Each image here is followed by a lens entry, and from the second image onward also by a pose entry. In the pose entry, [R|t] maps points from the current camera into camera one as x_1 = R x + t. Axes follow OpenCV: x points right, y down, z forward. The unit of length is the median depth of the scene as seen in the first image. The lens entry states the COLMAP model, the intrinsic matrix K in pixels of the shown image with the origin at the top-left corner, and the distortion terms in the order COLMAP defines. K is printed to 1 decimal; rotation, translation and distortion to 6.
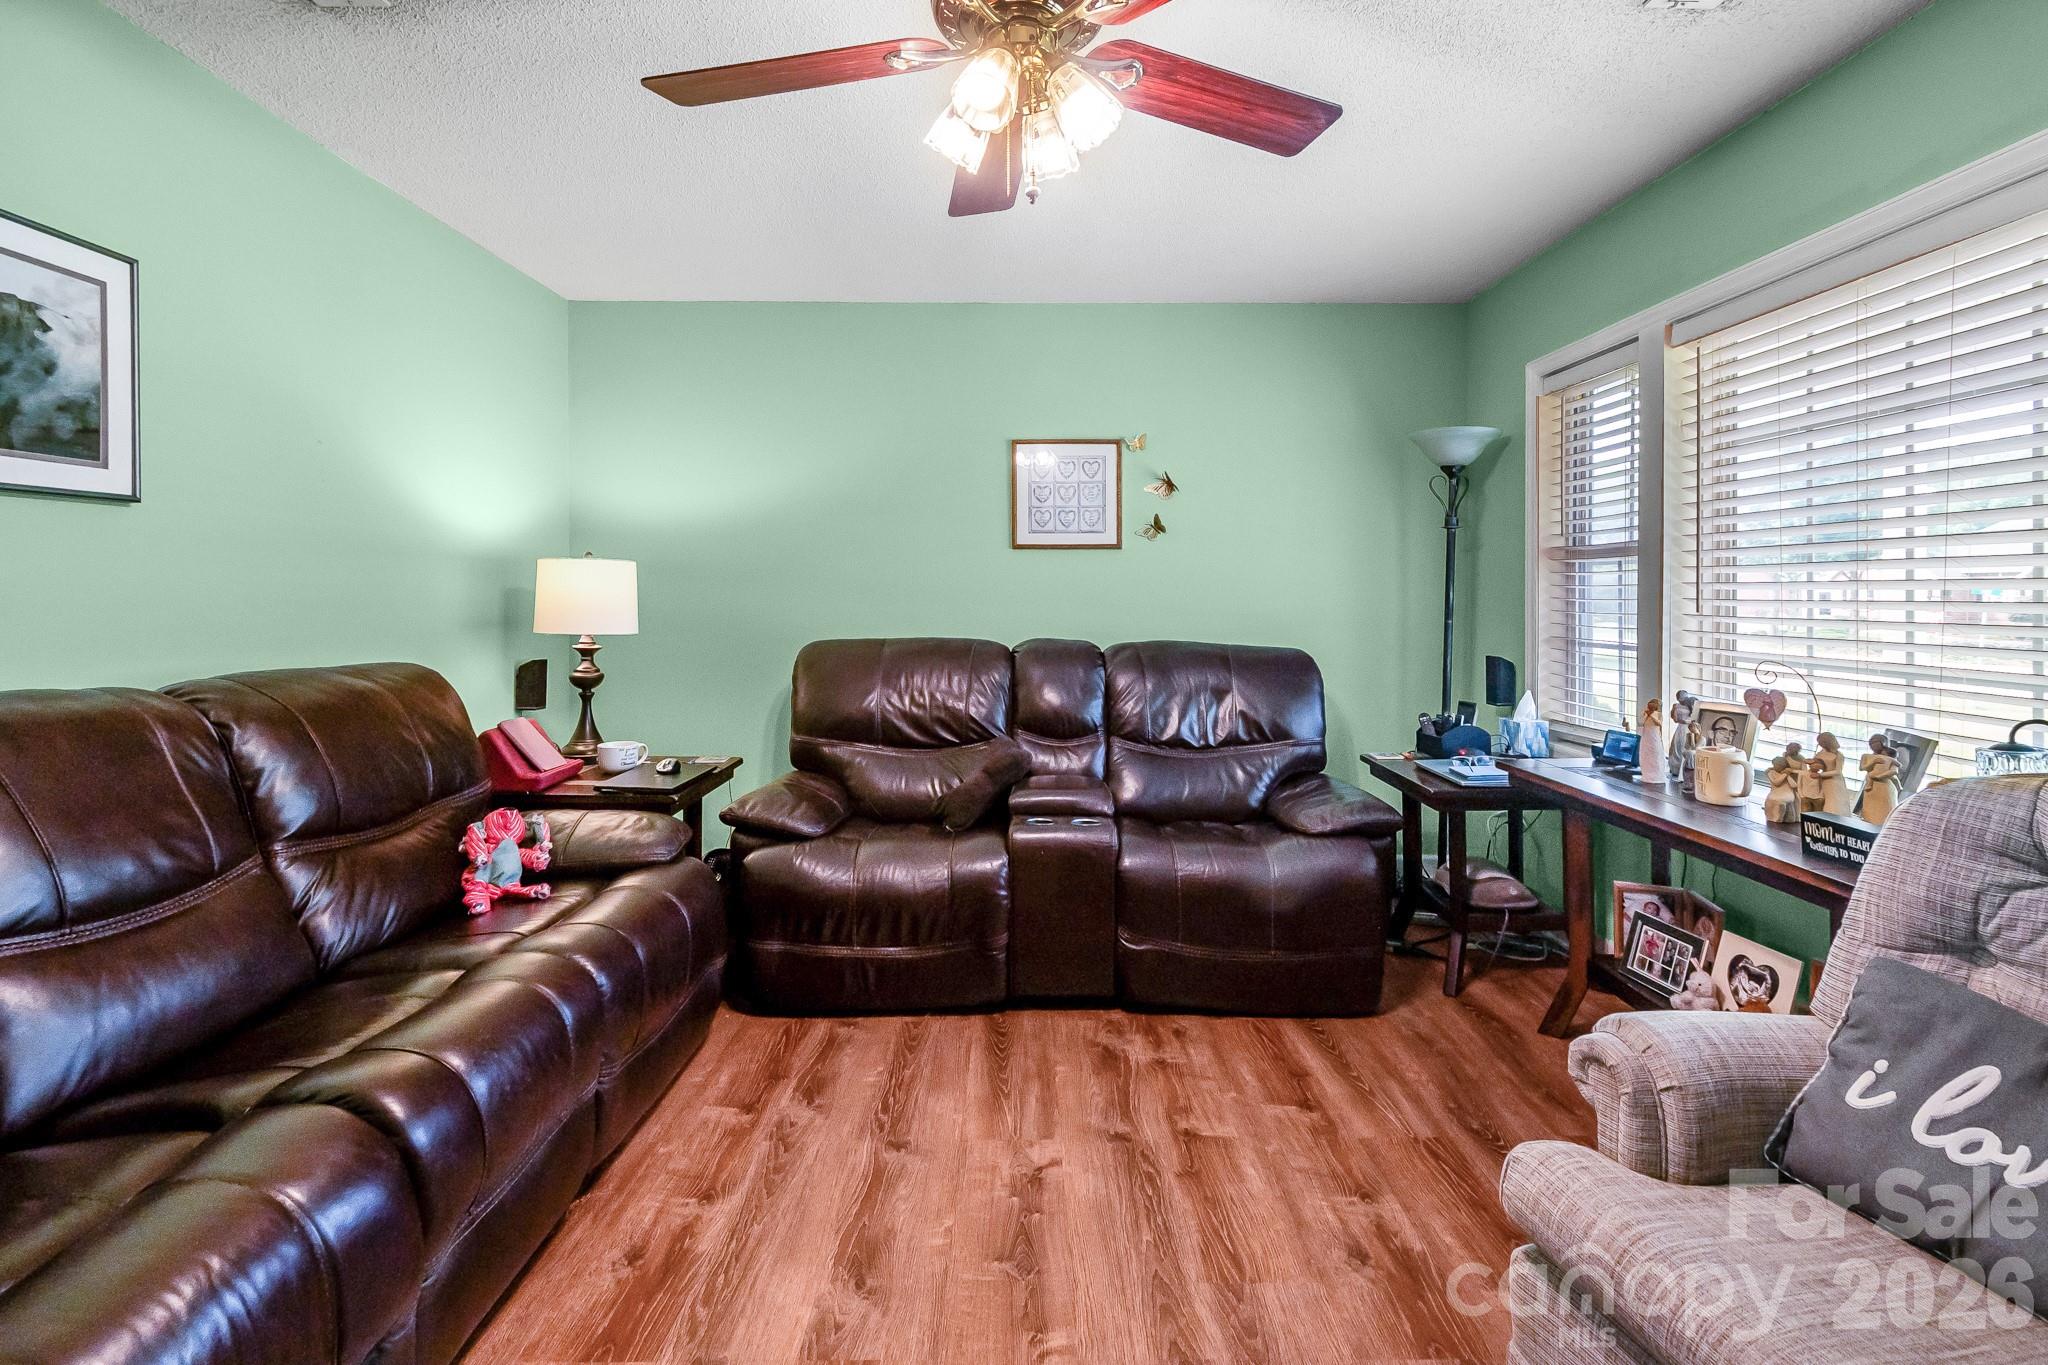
lens RADIAL K [[936.1, 0, 1018.6], [0, 936.1, 595.9], [0, 0, 1]] dist [0.000807, -0.000274]
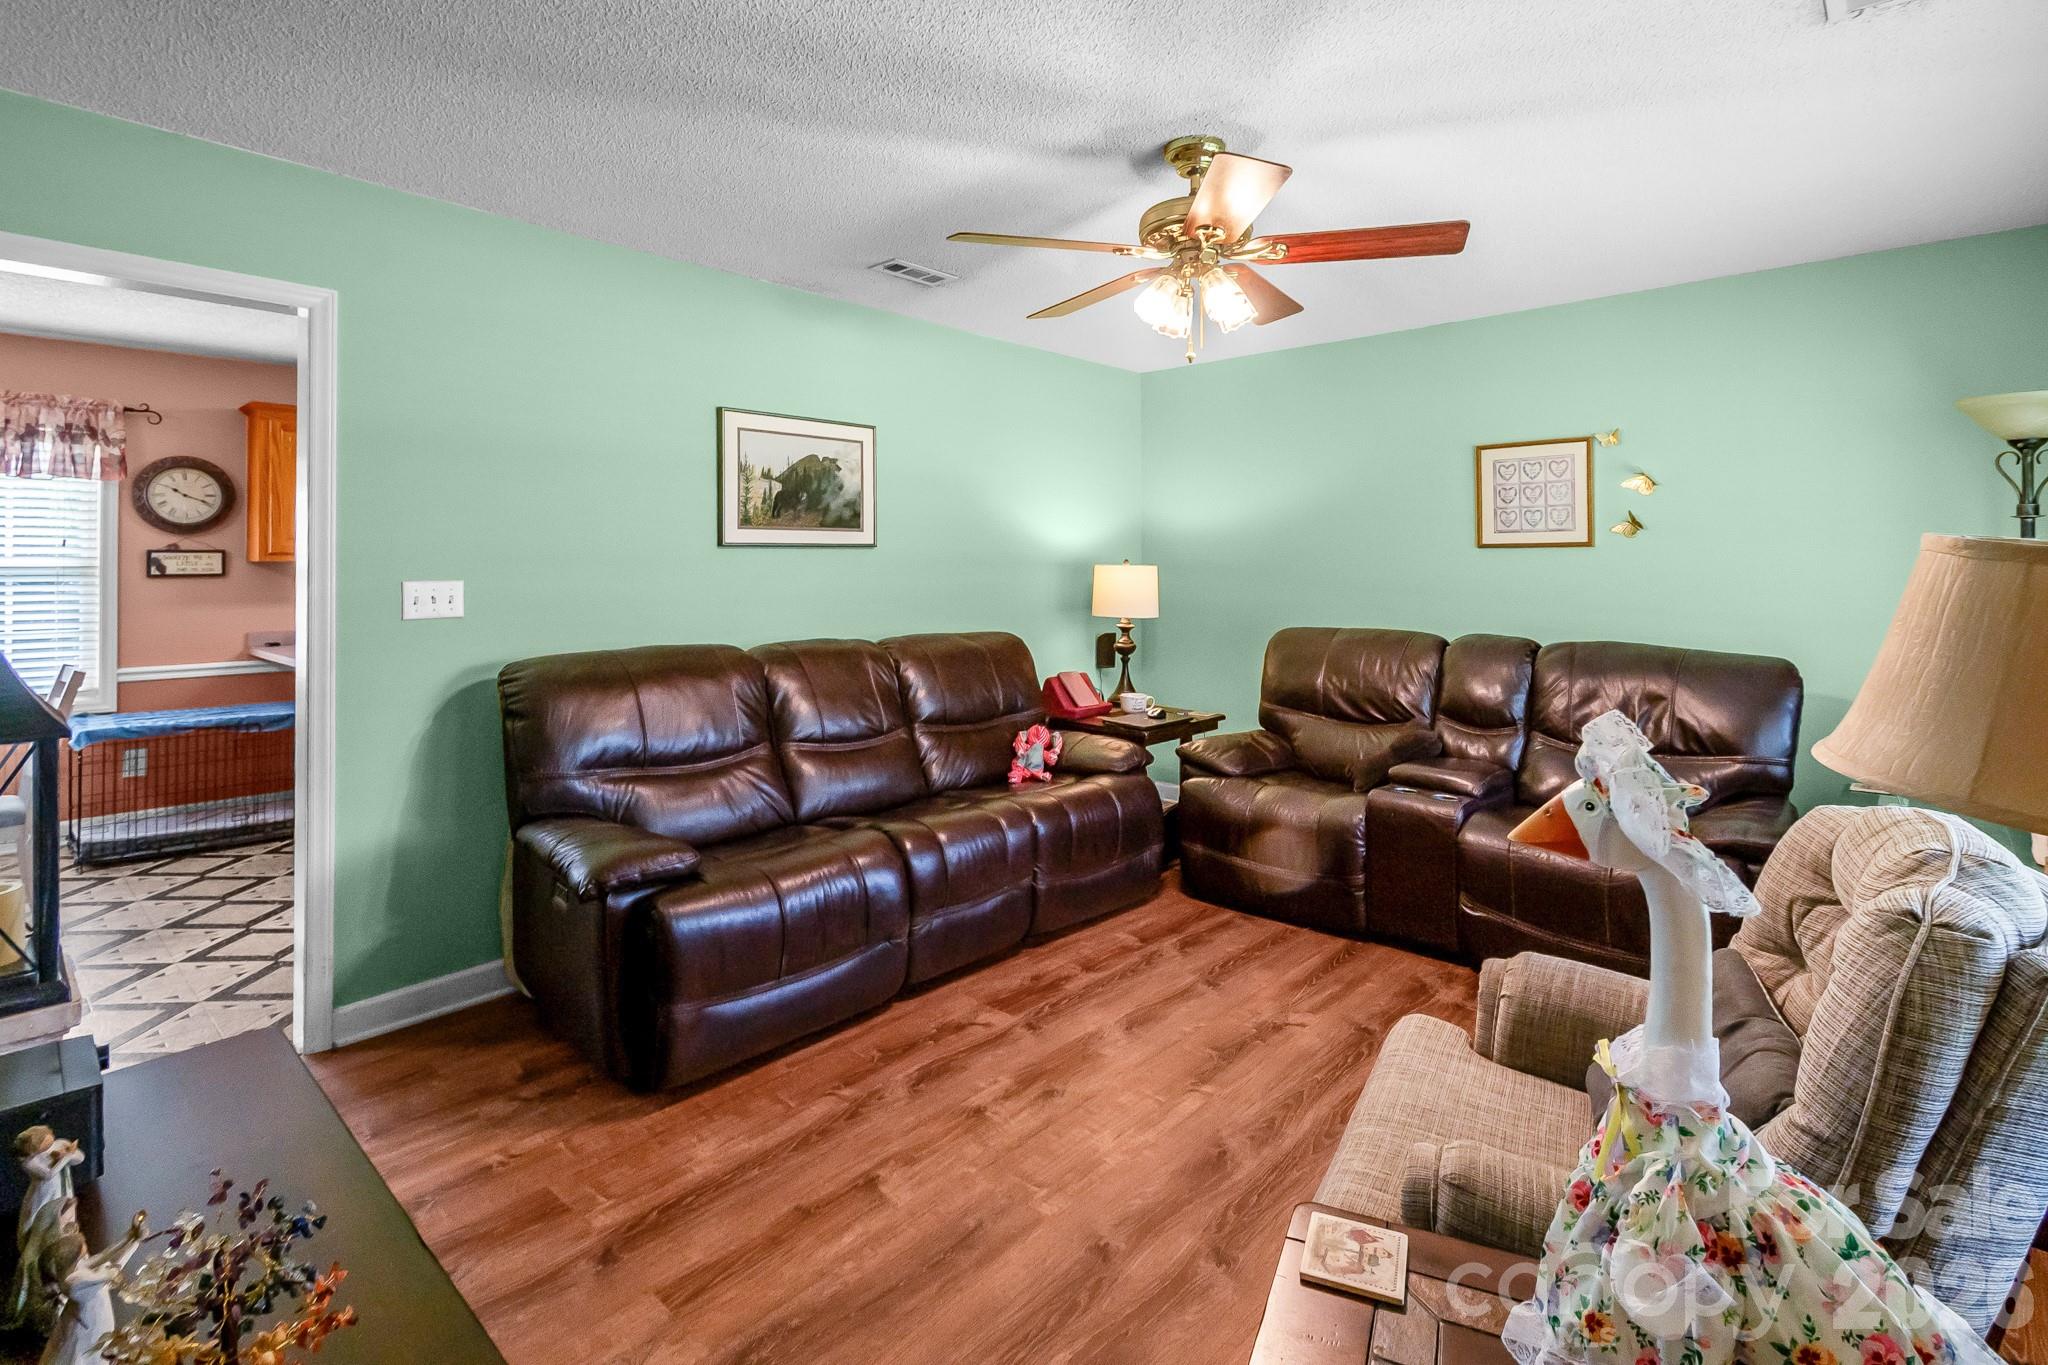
lens RADIAL K [[953.7, 0, 1029.1], [0, 953.7, 557.3], [0, 0, 1]] dist [0.002187, 0.000144]
pose [[0.737952, -0.009226, -0.674790, 0.564574], [0.000526, 0.999914, -0.013097, -0.042013], [0.674853, 0.009310, 0.737894, -0.236627]]
